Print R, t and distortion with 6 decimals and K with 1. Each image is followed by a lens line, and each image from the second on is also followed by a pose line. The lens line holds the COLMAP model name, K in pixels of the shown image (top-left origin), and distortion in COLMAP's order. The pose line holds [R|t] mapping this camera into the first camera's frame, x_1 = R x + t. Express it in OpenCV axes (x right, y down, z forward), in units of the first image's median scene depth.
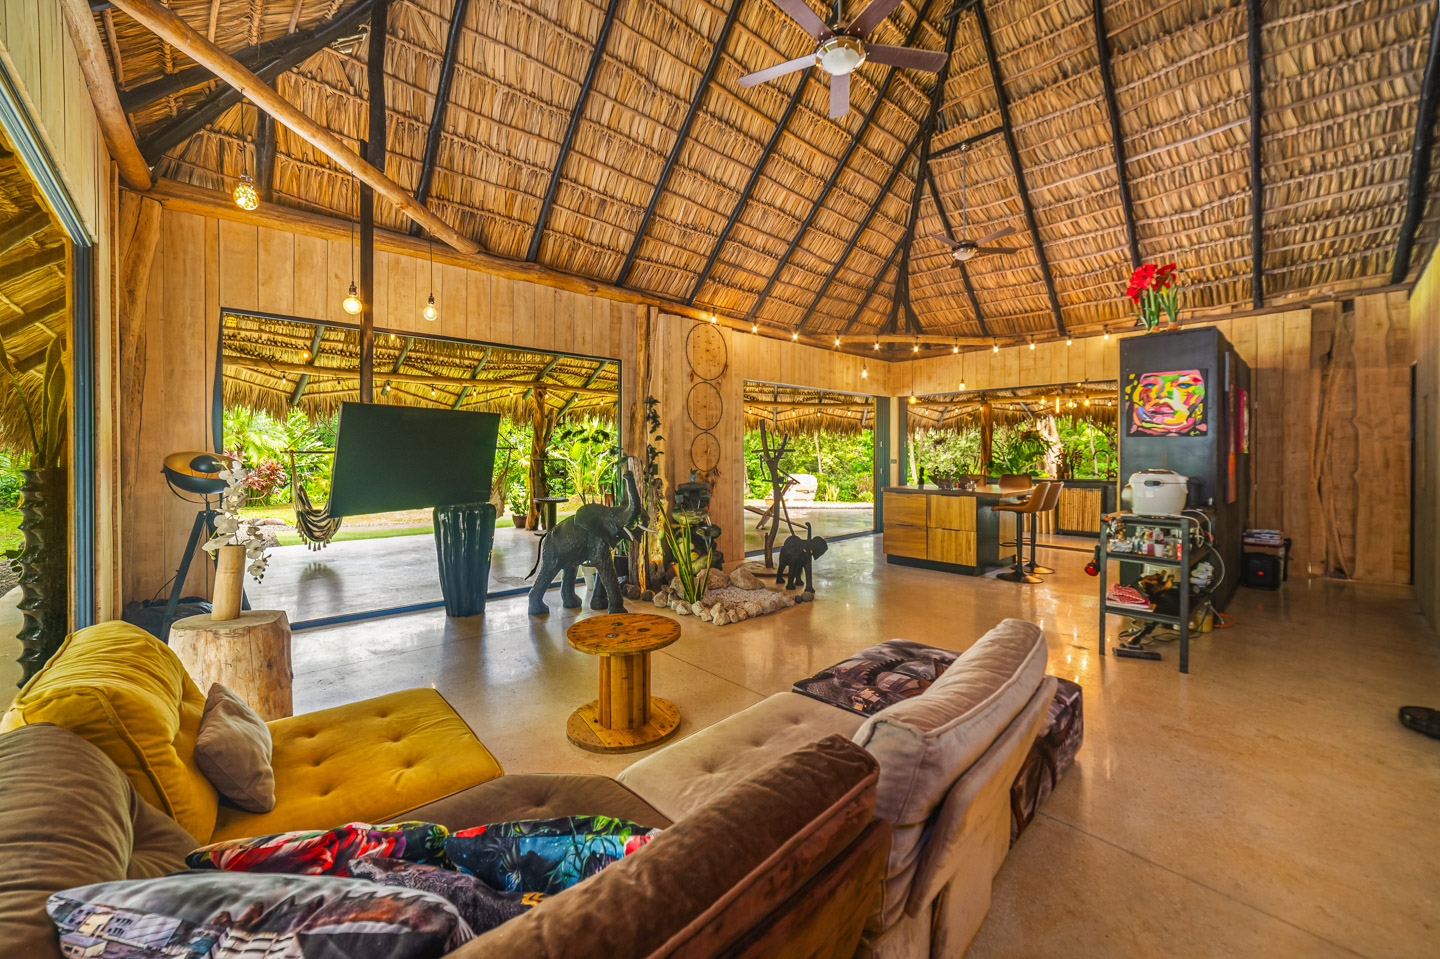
lens RADIAL K [[620.1, 0, 719.7], [0, 620.1, 468.4], [0, 0, 1]] dist [-0.068627, 0.045447]
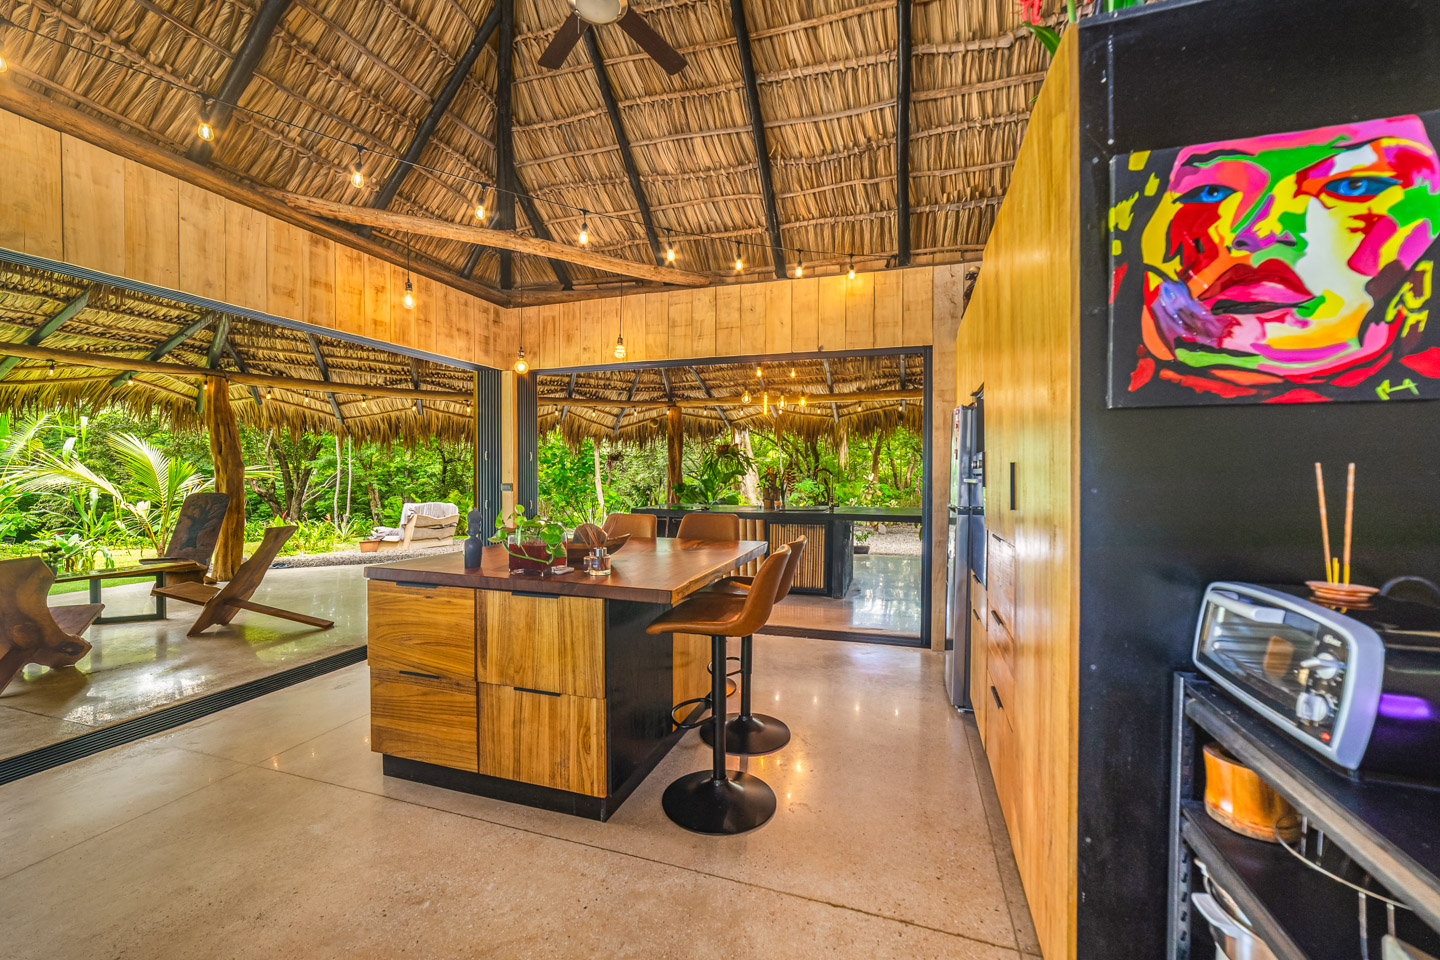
lens RADIAL K [[620.1, 0, 719.7], [0, 620.1, 468.9], [0, 0, 1]] dist [-0.068627, 0.045447]
pose [[0.894524, 0.006313, 0.446975, 0.241888], [0.007215, 0.999566, -0.028557, -0.012042], [-0.446961, 0.028770, 0.894090, 0.495732]]
